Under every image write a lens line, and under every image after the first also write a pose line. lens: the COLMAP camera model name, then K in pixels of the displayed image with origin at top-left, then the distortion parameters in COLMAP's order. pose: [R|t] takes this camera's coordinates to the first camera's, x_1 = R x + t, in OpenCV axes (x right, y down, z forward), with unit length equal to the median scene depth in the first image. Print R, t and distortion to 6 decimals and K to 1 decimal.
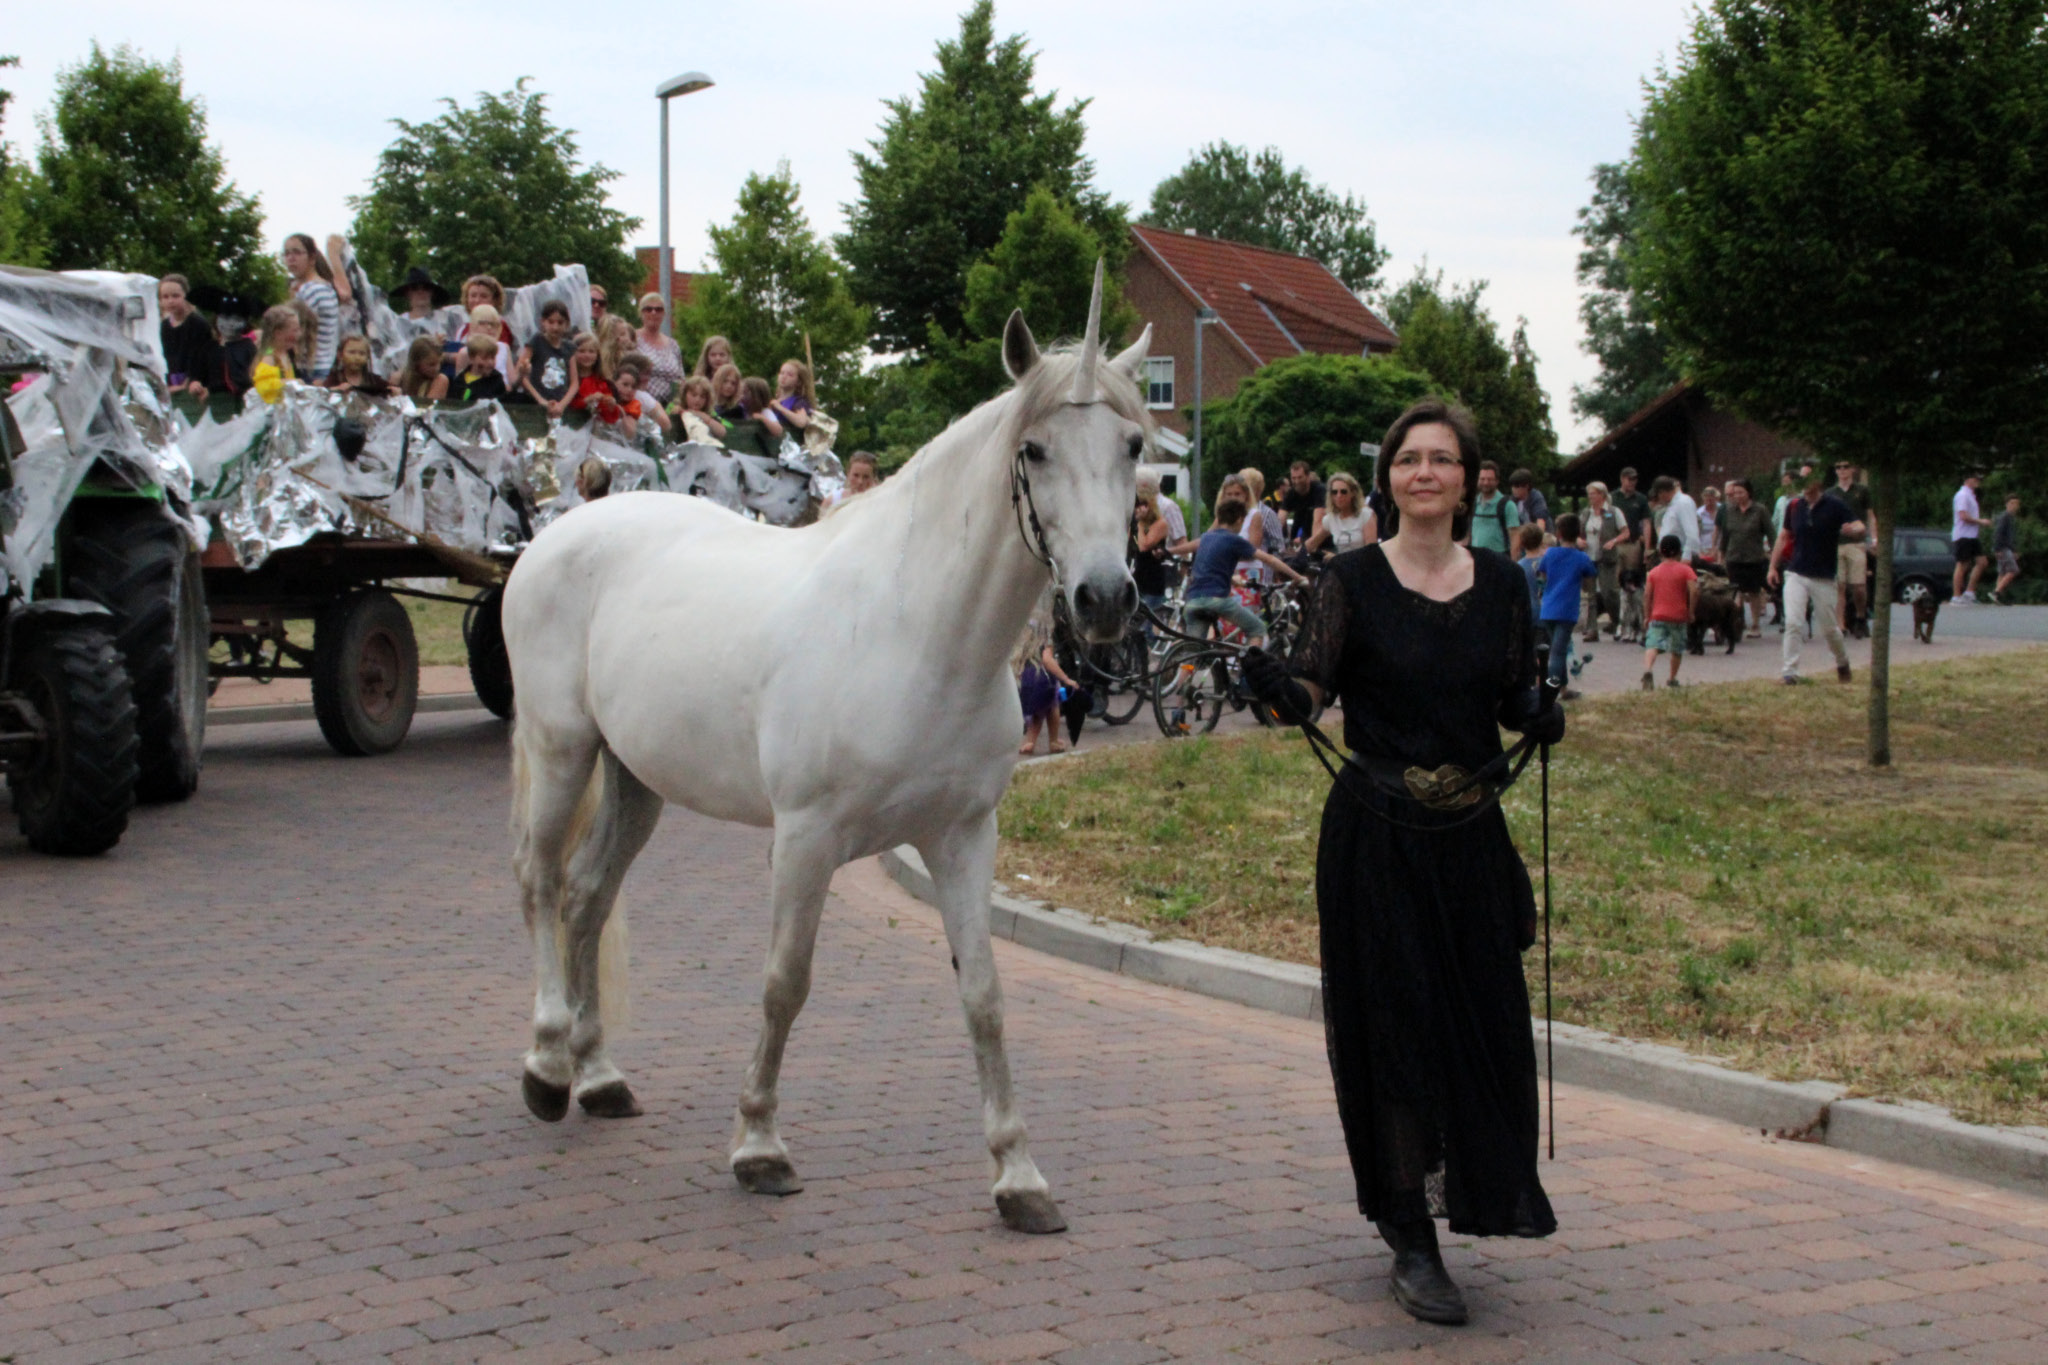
lens RADIAL K [[3102.8, 0, 991.3], [0, 3102.8, 723.0], [0, 0, 1]] dist [0.049240, 0.543884]
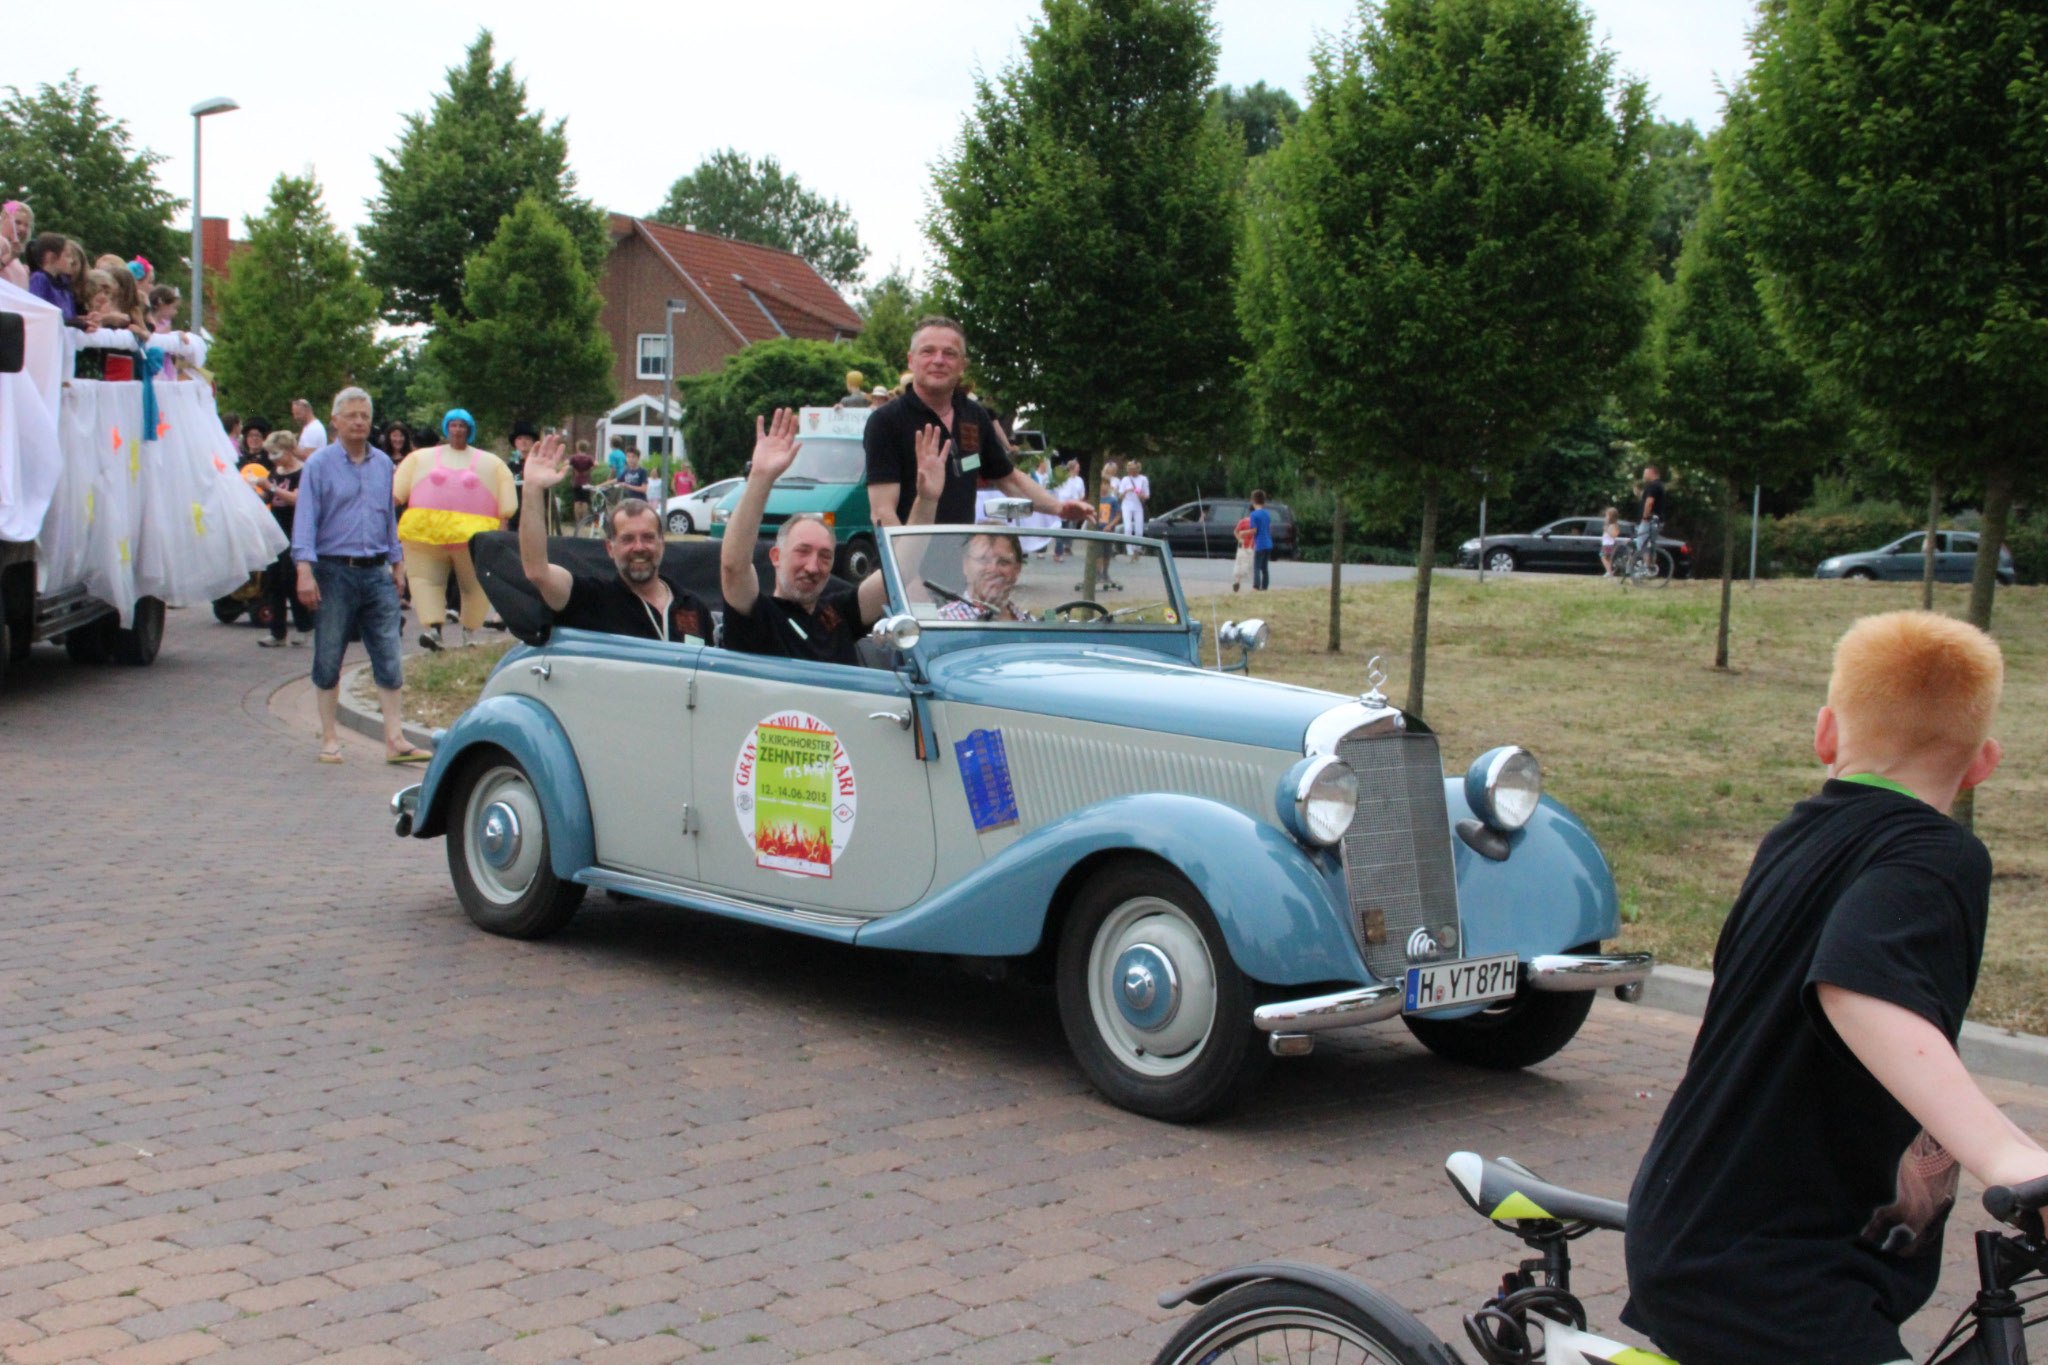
lens RADIAL K [[2805.2, 0, 1027.9], [0, 2805.2, 736.1], [0, 0, 1]] dist [-0.034334, 0.514047]
pose [[0.985081, 0.013254, 0.171581, 0.018911], [-0.017694, 0.999546, 0.024371, 0.006907], [-0.171180, -0.027043, 0.984869, -0.098355]]
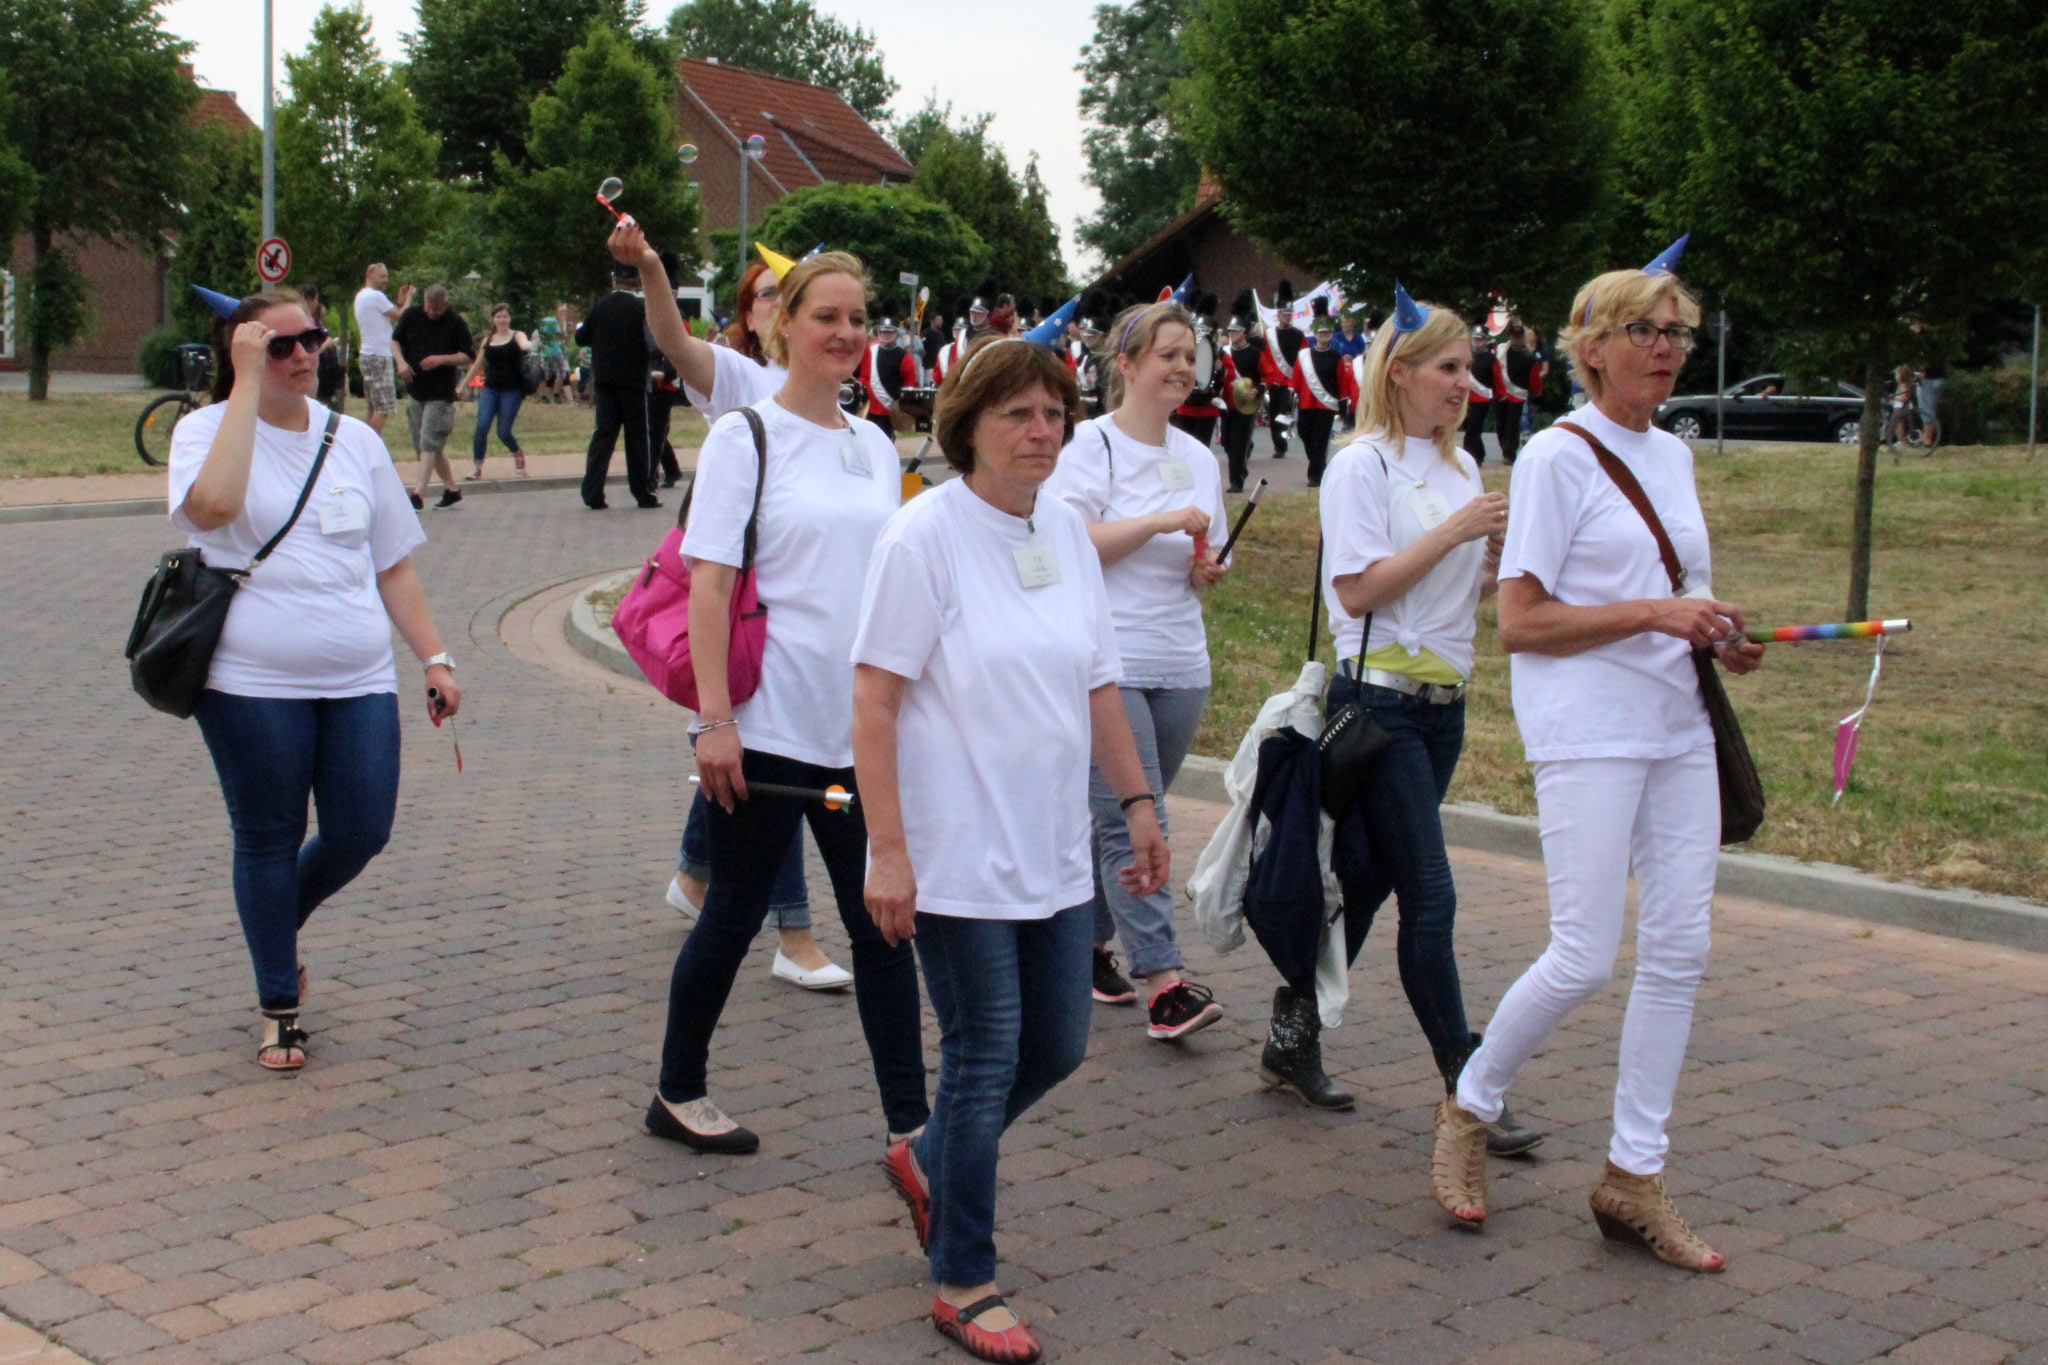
lens RADIAL K [[3123.1, 0, 902.4], [0, 3123.1, 642.9], [0, 0, 1]] dist [-0.028766, 0.104878]
pose [[0.990832, -0.001788, 0.135091, -0.021938], [-0.002379, 0.999527, 0.030673, 0.002729], [-0.135082, -0.030713, 0.990358, -0.048891]]
